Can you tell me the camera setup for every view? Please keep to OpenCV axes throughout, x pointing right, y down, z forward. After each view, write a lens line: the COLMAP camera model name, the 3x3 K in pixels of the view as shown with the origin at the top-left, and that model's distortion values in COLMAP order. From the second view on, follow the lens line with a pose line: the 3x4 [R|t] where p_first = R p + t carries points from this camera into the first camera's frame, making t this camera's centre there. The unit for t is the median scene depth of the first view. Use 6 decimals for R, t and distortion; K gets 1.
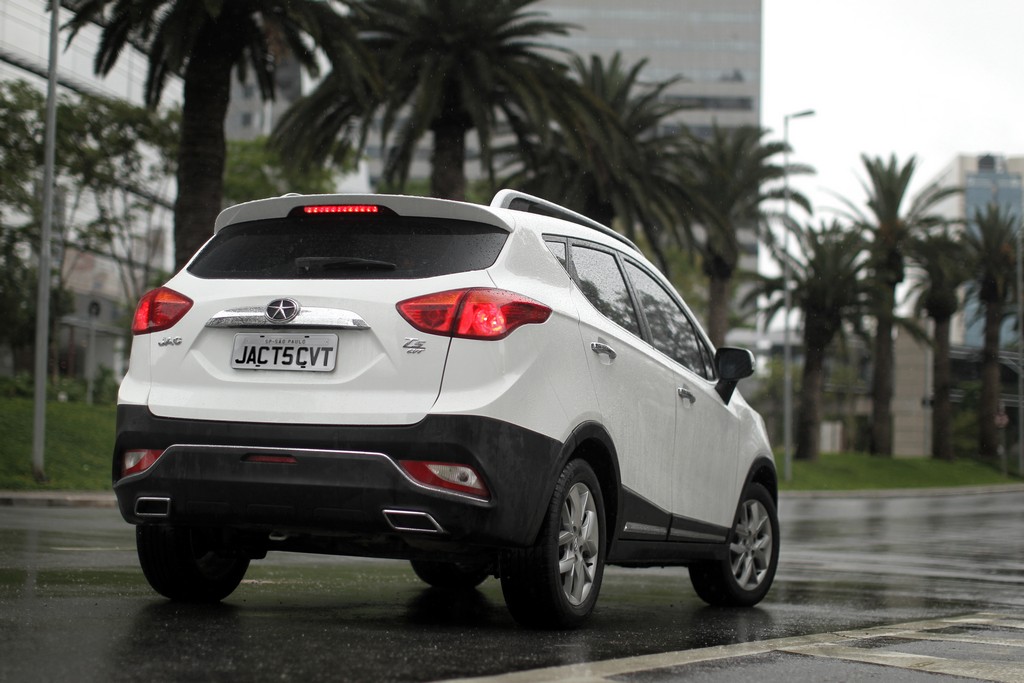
lens RADIAL K [[2027.2, 0, 511.8], [0, 2027.2, 342.0], [0, 0, 1]] dist [-0.034053, -0.933298]
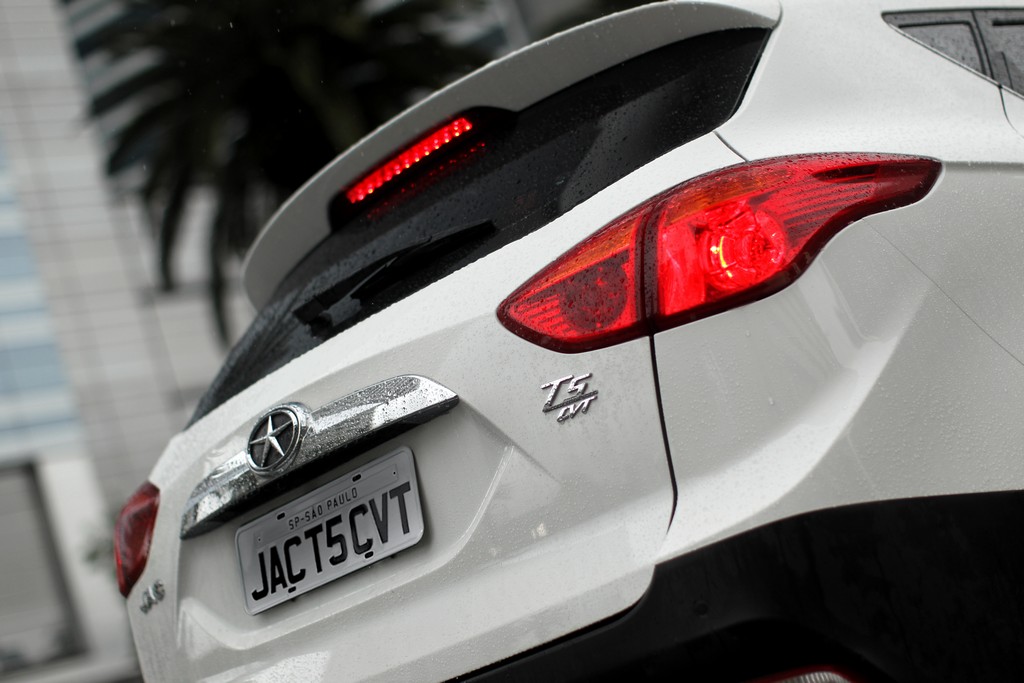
lens RADIAL K [[2027.2, 0, 511.8], [0, 2027.2, 342.0], [0, 0, 1]] dist [-0.034053, -0.933298]
pose [[0.857237, -0.389257, -0.337081, 0.066395], [0.365336, 0.921096, -0.134576, 0.036693], [0.362868, -0.007784, 0.931808, 0.646971]]
